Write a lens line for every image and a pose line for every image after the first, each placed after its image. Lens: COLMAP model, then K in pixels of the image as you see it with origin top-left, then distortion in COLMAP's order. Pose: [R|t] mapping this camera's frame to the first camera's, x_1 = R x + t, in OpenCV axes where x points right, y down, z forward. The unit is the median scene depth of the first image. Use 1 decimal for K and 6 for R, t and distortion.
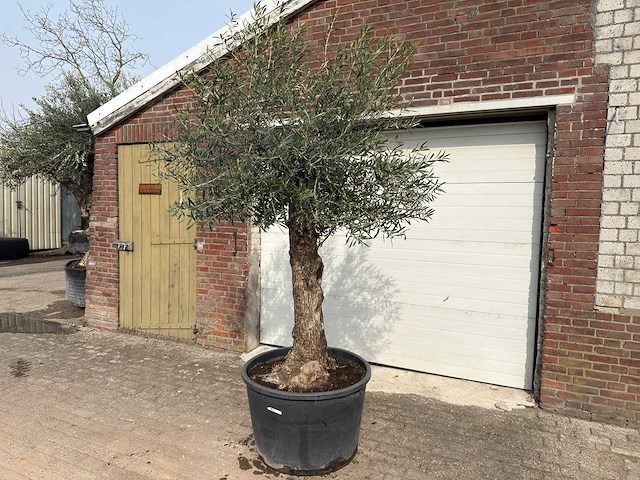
lens RADIAL K [[451.3, 0, 318.3], [0, 451.3, 233.7], [0, 0, 1]] dist [0.097111, -0.143871]
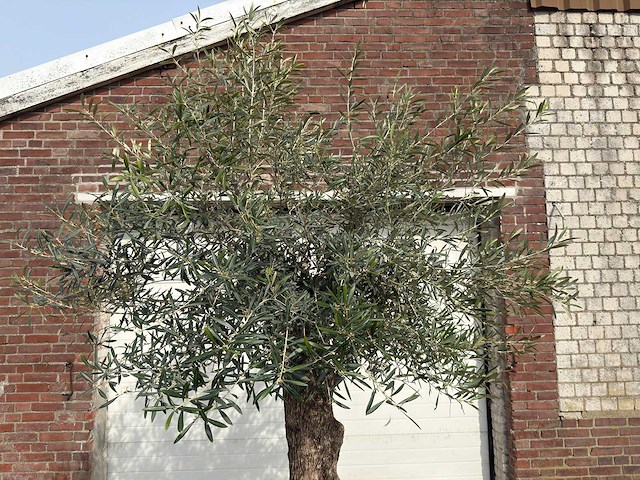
lens RADIAL K [[439.8, 0, 320.7], [0, 439.8, 245.9], [0, 0, 1]] dist [0.001853, -0.005690]
pose [[0.882898, 0.016945, 0.469260, -0.209360], [0.059869, 0.987130, -0.148287, -0.061262], [-0.465733, 0.159017, 0.870521, 0.354236]]
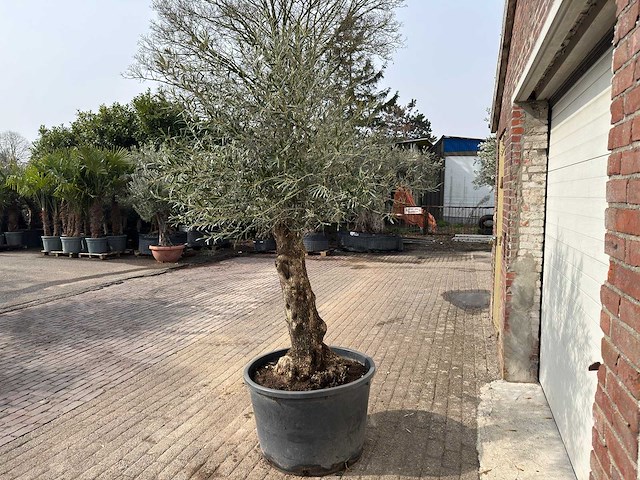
lens RADIAL K [[451.3, 0, 318.3], [0, 451.3, 233.7], [0, 0, 1]] dist [0.097111, -0.143871]
pose [[0.149674, 0.066567, -0.986492, 0.728184], [-0.049259, 0.996994, 0.059802, -0.040921], [0.987508, 0.039643, 0.152504, 0.671712]]
